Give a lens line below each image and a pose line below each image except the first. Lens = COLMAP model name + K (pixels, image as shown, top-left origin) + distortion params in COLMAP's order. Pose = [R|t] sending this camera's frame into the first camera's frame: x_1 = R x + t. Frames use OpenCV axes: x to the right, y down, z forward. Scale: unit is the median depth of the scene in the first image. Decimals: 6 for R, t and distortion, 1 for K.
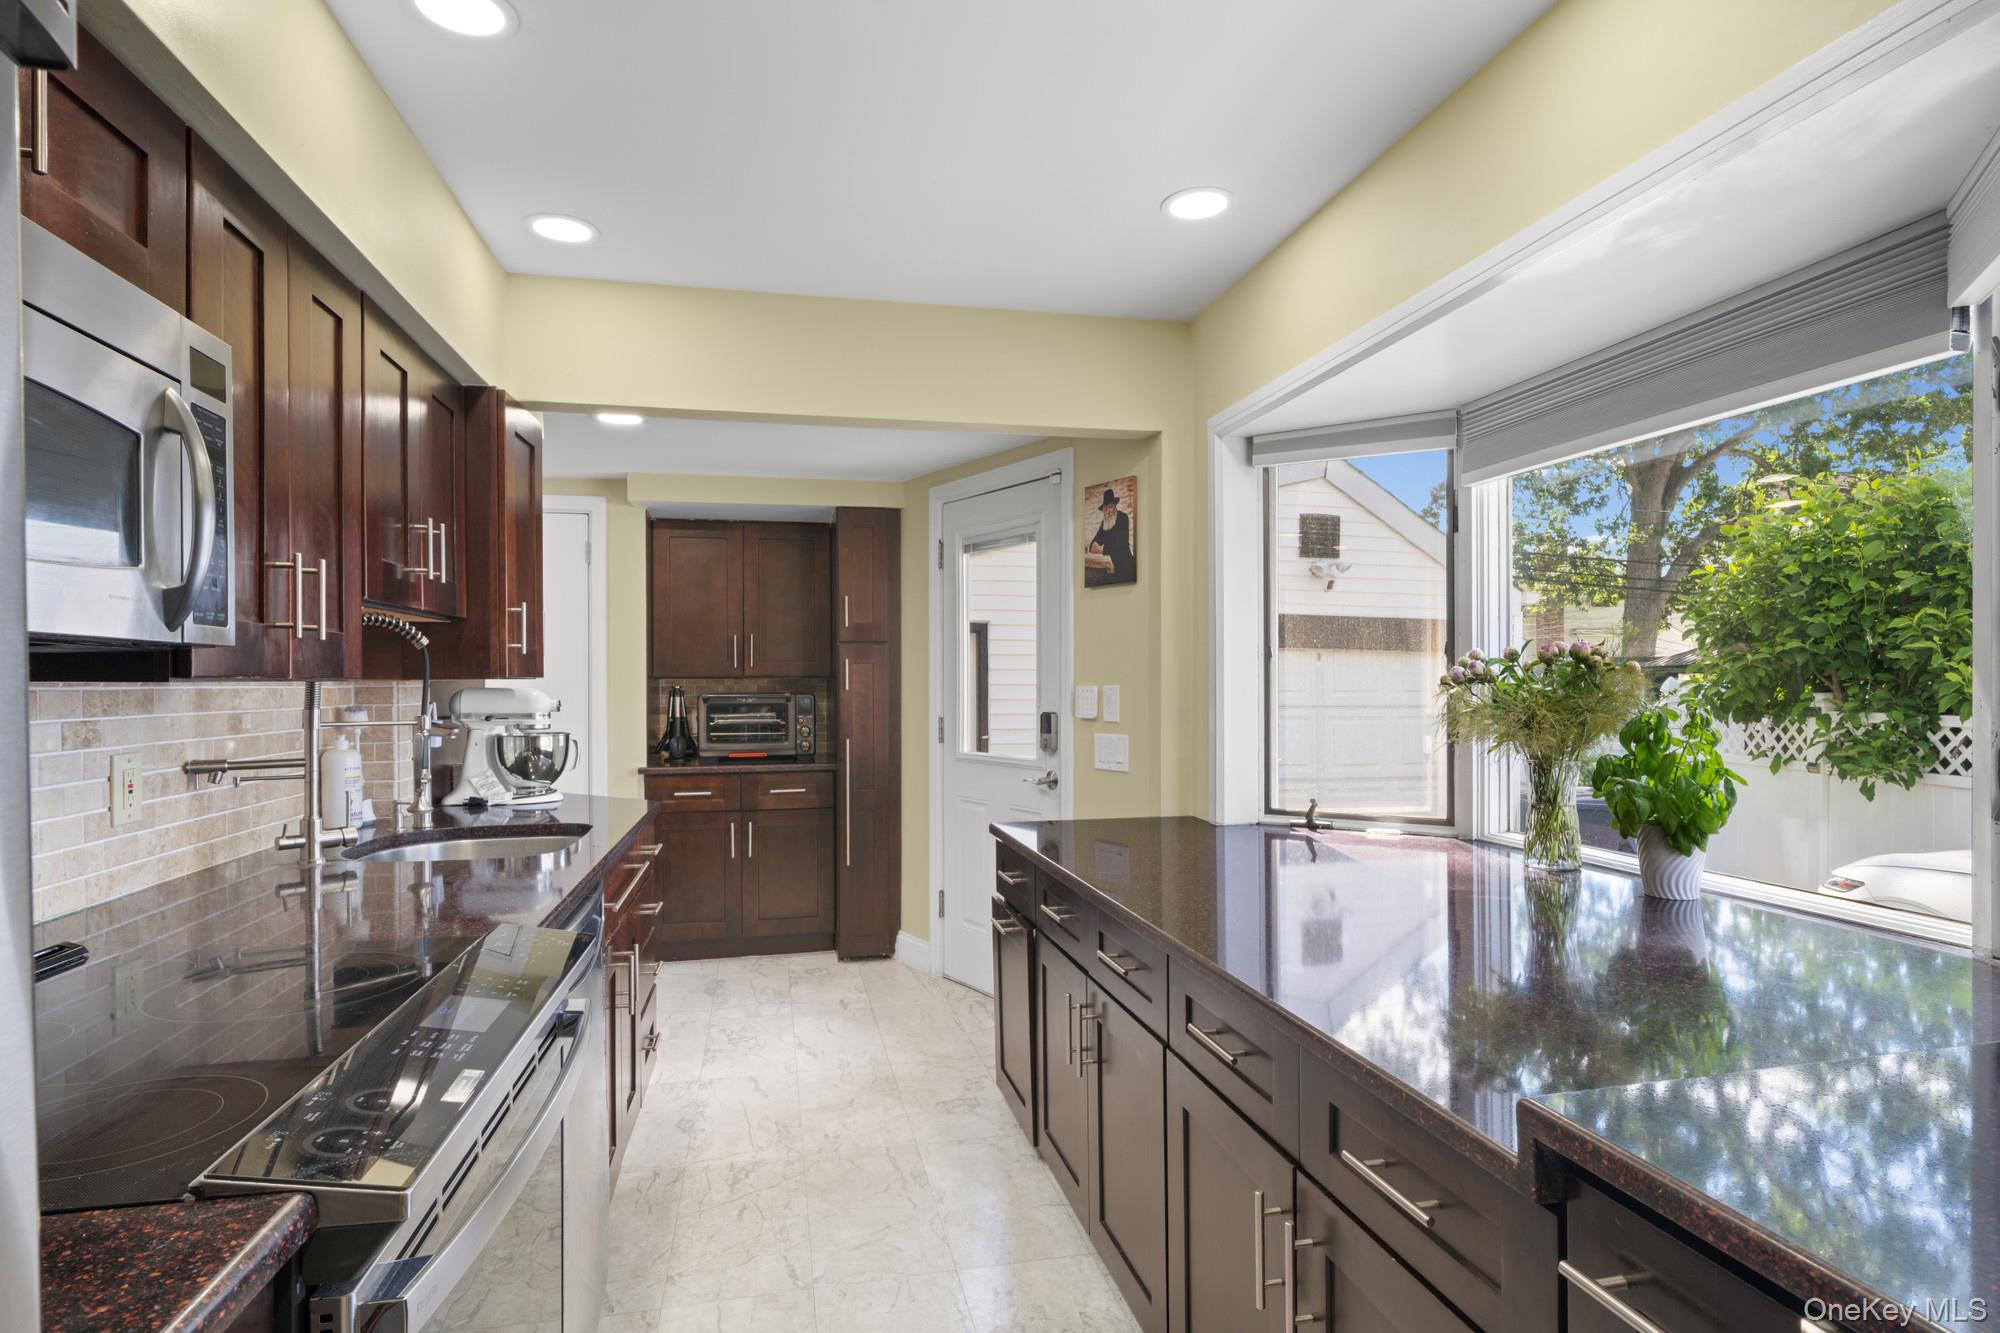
lens RADIAL K [[973.9, 0, 1003.2], [0, 973.9, 681.3], [0, 0, 1]] dist [0.001618, 0.000033]
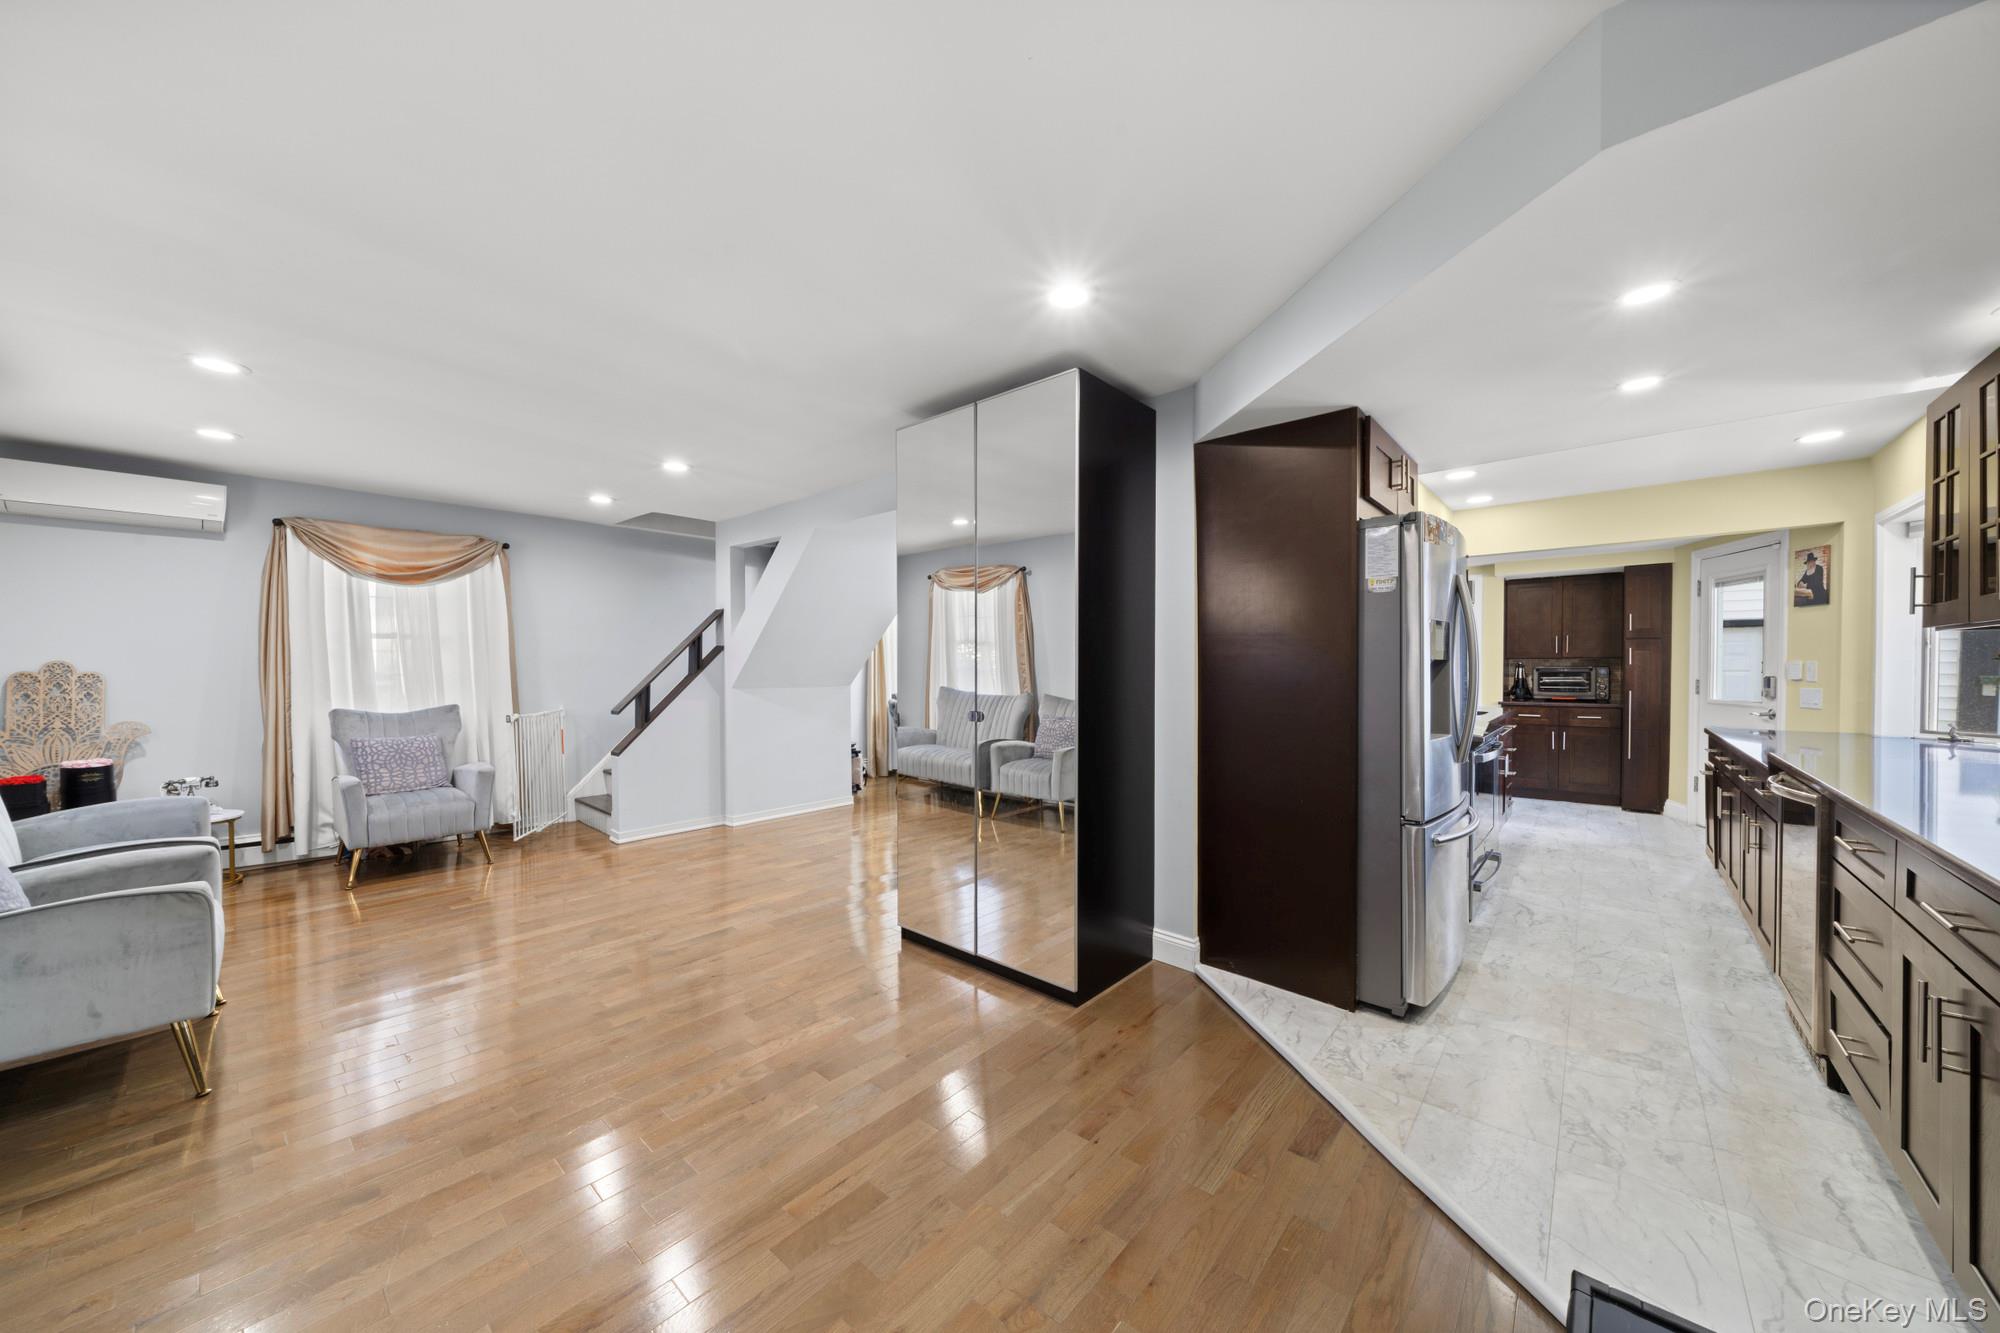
lens RADIAL K [[679.7, 0, 1008.5], [0, 679.7, 679.4], [0, 0, 1]] dist [-0.001409, 0.000002]
pose [[0.579047, 0.019461, -0.815062, 0.211193], [0.000302, 0.999710, 0.024084, 0.005760], [0.815294, -0.014192, 0.578873, -0.724112]]
